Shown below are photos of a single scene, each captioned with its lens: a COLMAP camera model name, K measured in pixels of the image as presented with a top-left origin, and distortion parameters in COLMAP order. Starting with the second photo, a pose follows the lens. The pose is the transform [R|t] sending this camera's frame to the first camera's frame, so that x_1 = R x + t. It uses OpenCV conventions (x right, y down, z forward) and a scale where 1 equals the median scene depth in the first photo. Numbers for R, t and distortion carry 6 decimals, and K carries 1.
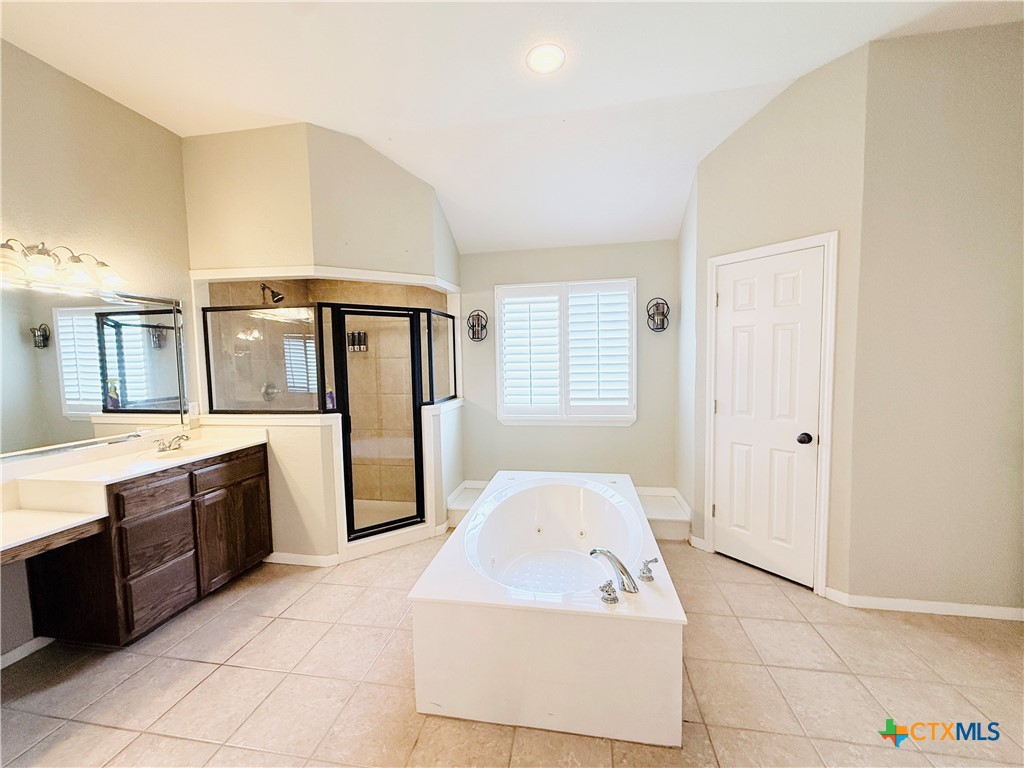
lens RADIAL K [[410.2, 0, 508.4], [0, 410.2, 385.8], [0, 0, 1]] dist [0.007101, 0.000169]
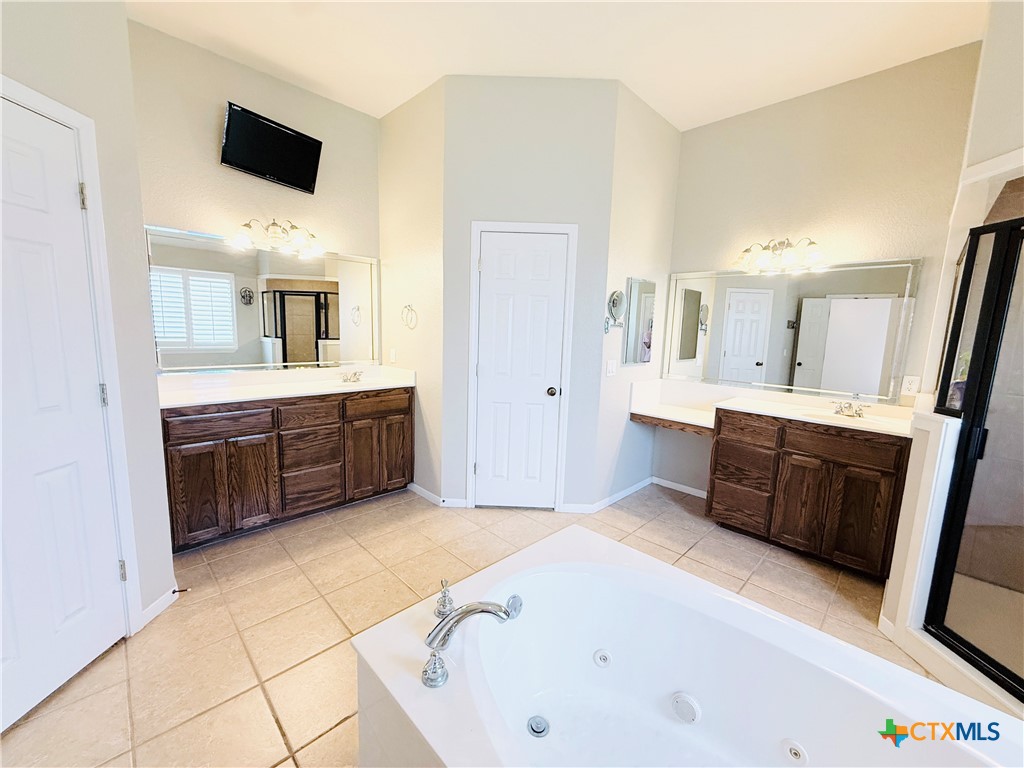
lens RADIAL K [[410.2, 0, 508.3], [0, 410.2, 384.8], [0, 0, 1]] dist [0.007101, 0.000169]
pose [[-0.580156, 0.106985, -0.807449, 0.536760], [-0.080463, 0.978959, 0.187522, -0.046970], [0.810521, 0.173761, -0.559341, 1.019118]]
